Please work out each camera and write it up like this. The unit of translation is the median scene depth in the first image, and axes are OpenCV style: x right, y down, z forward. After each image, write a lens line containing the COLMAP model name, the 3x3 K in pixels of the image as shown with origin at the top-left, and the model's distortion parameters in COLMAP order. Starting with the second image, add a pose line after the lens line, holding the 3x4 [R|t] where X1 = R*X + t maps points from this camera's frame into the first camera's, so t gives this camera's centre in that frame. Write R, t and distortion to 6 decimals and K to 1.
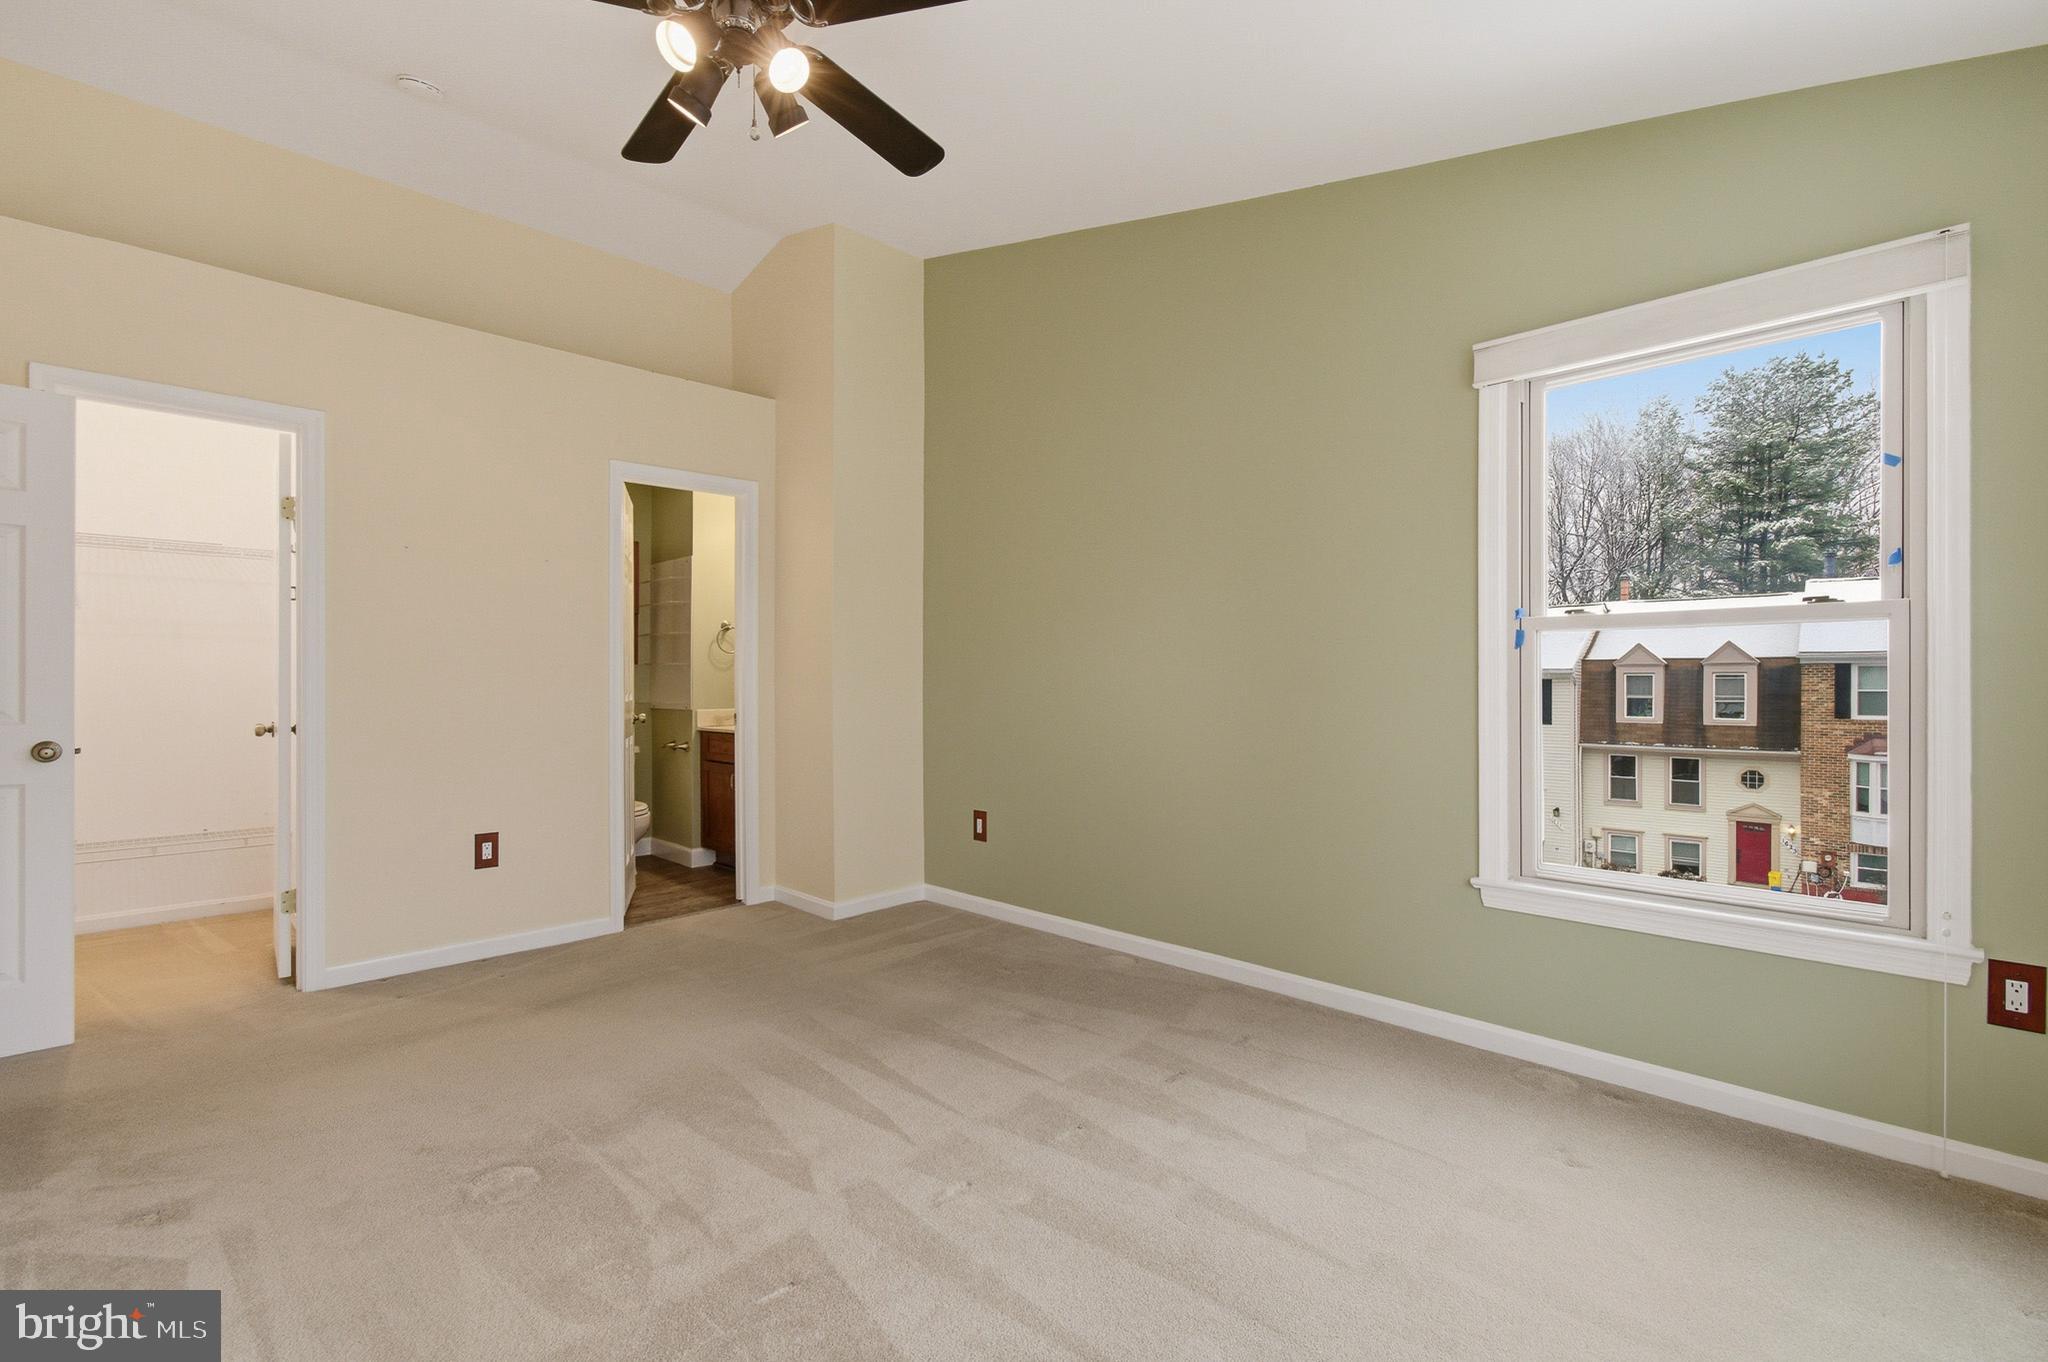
lens RADIAL K [[923.8, 0, 1019.5], [0, 923.8, 676.6], [0, 0, 1]] dist [-0.001610, 0.000123]
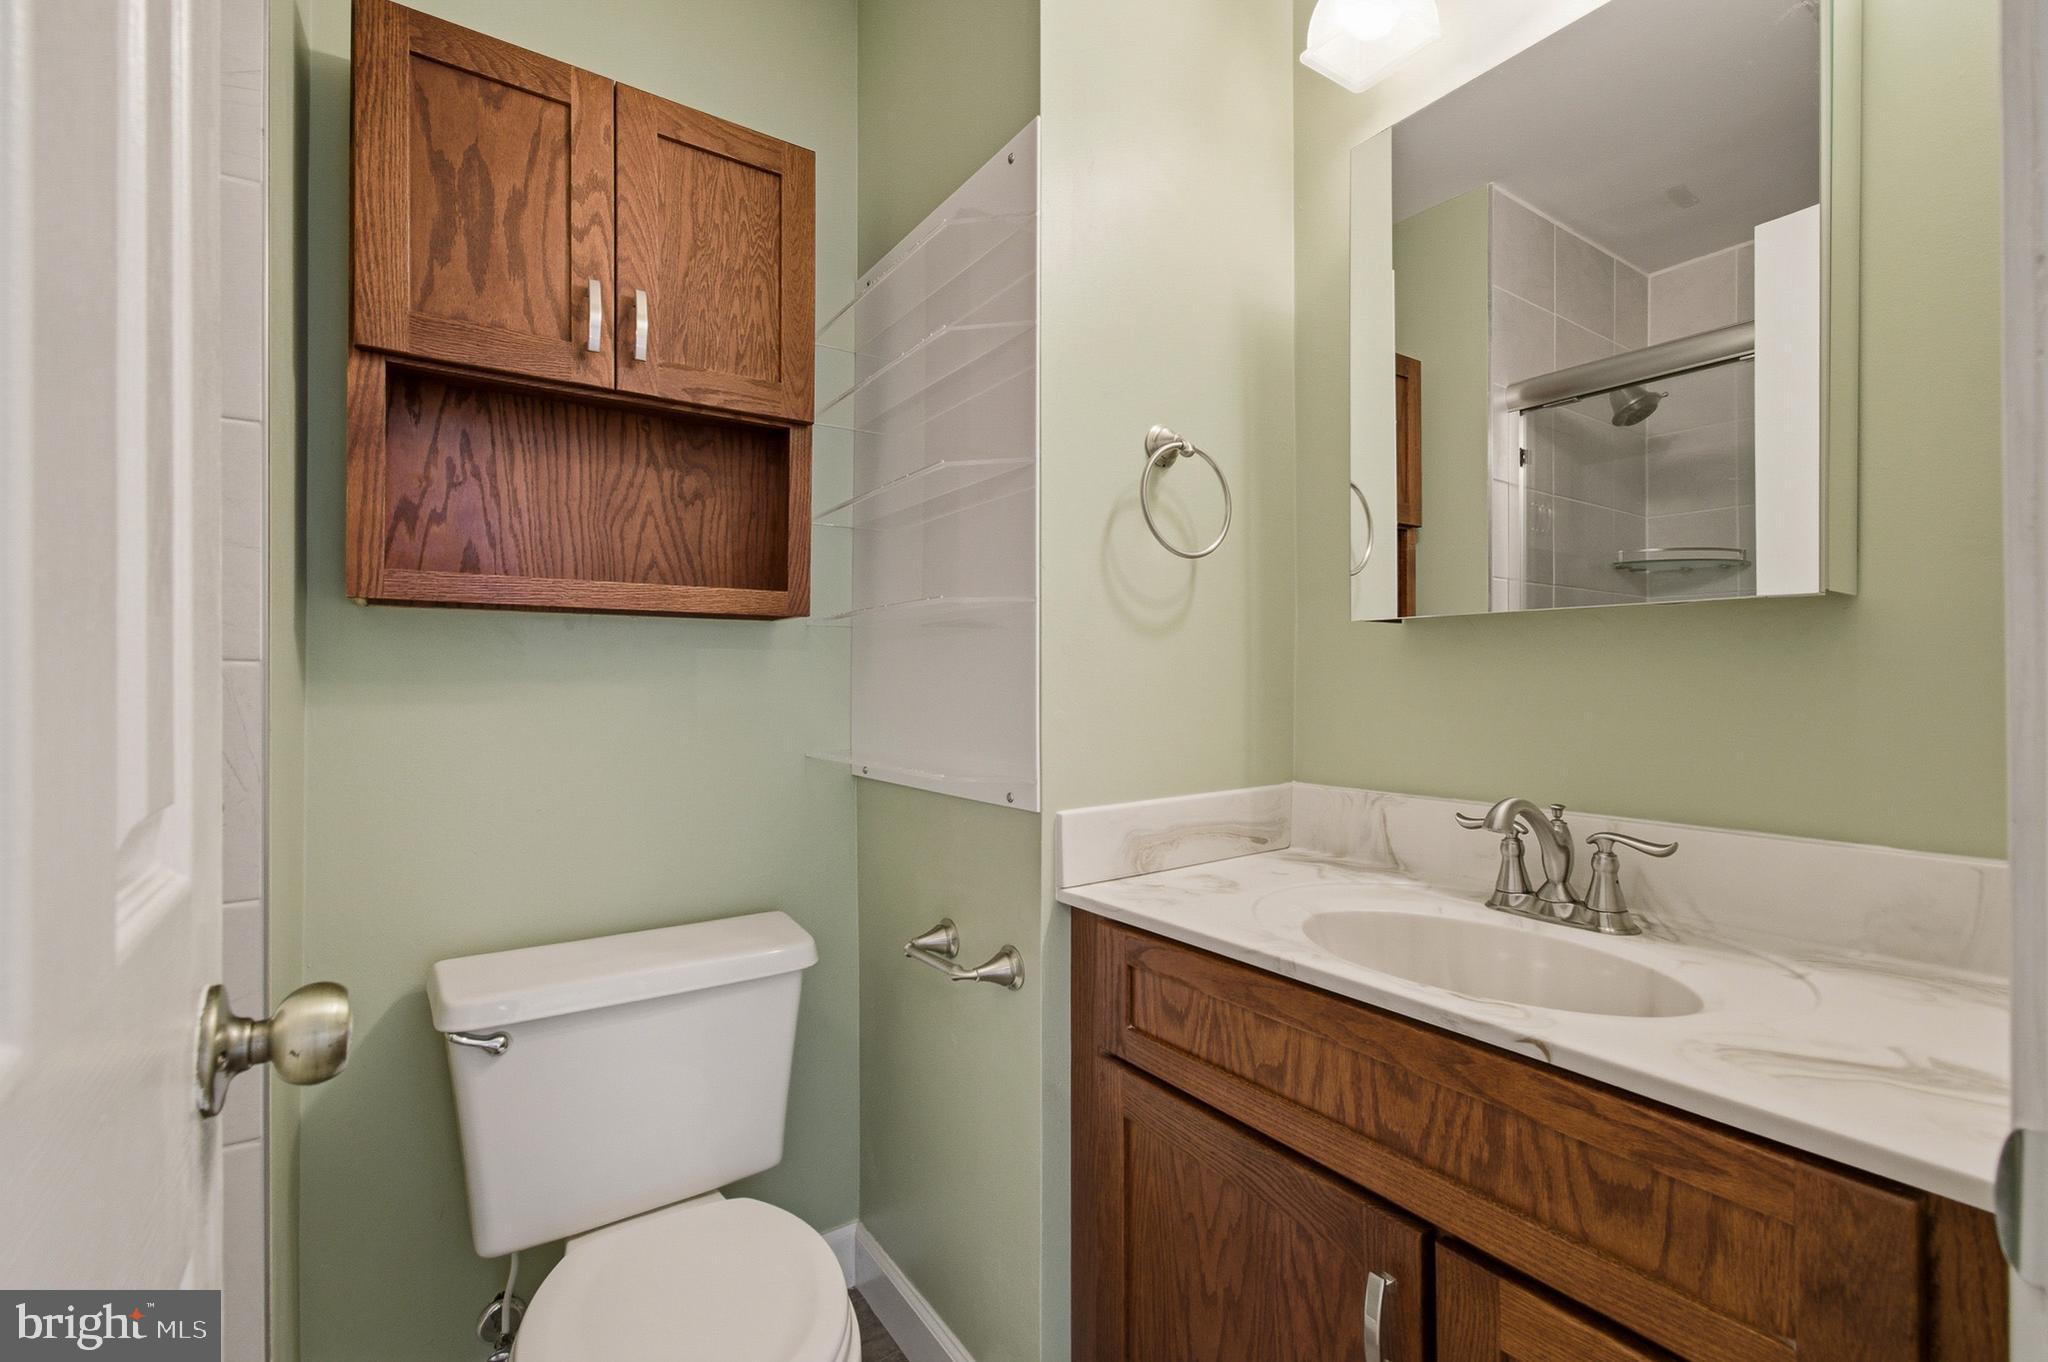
lens RADIAL K [[903.8, 0, 1015.0], [0, 903.8, 675.0], [0, 0, 1]] dist [0.001809, 0.000822]
pose [[0.979993, -0.000609, -0.199033, -0.587629], [0.001931, 0.999977, 0.006445, 0.005522], [0.199025, -0.006700, 0.979972, 1.457357]]
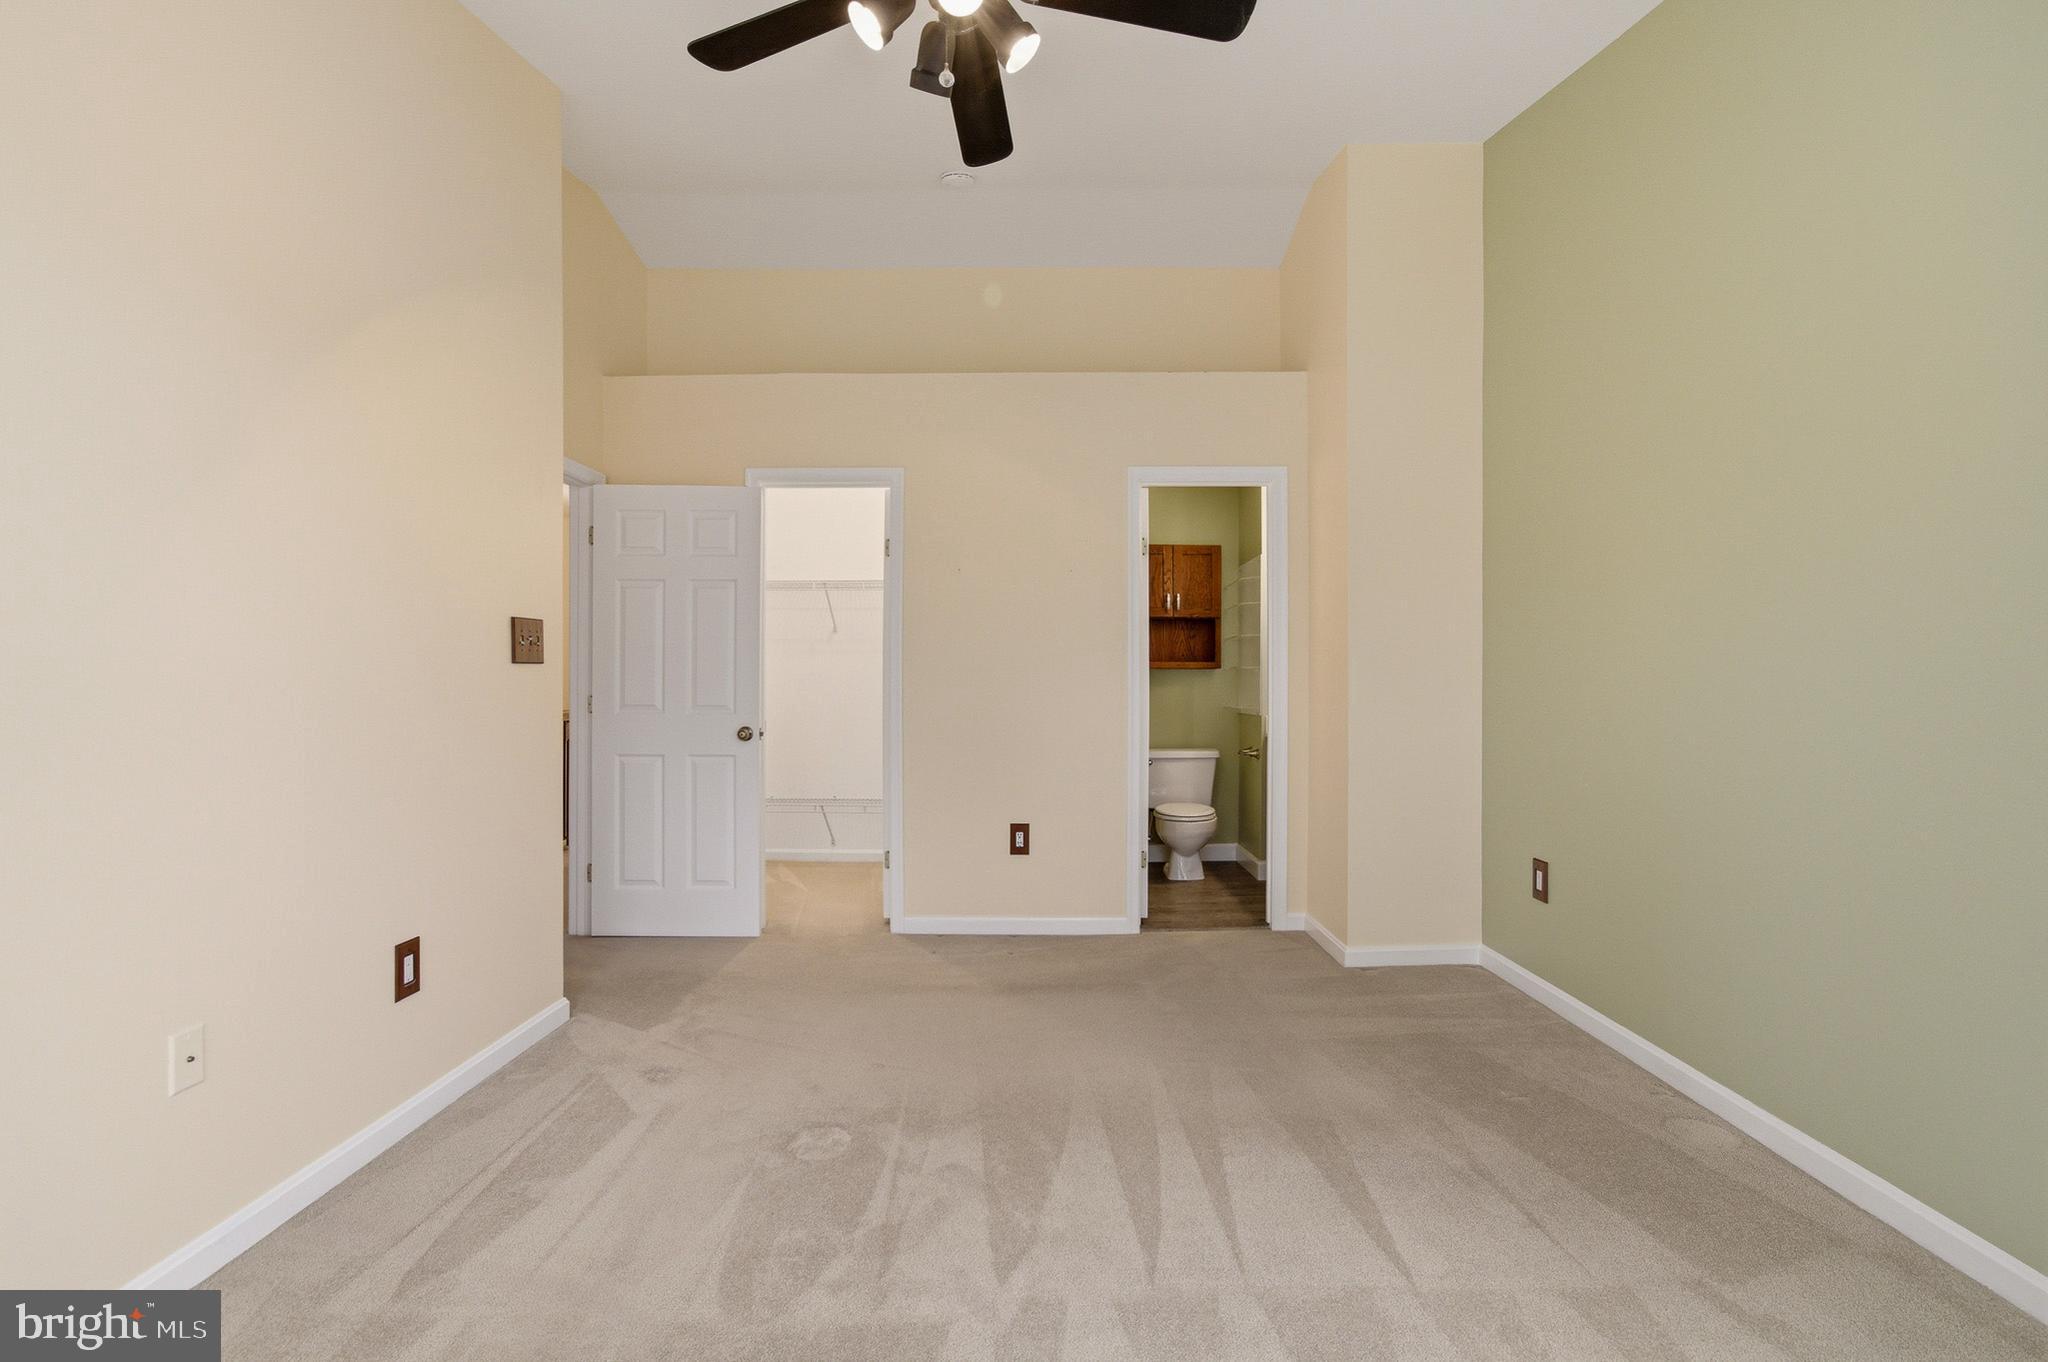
lens RADIAL K [[913.4, 0, 1019.7], [0, 913.4, 684.1], [0, 0, 1]] dist [-0.033096, 0.021695]
pose [[0.694363, -0.004061, -0.719614, 0.273487], [0.006612, 0.999978, 0.000737, 0.005146], [0.719595, -0.005270, 0.694374, 0.308750]]
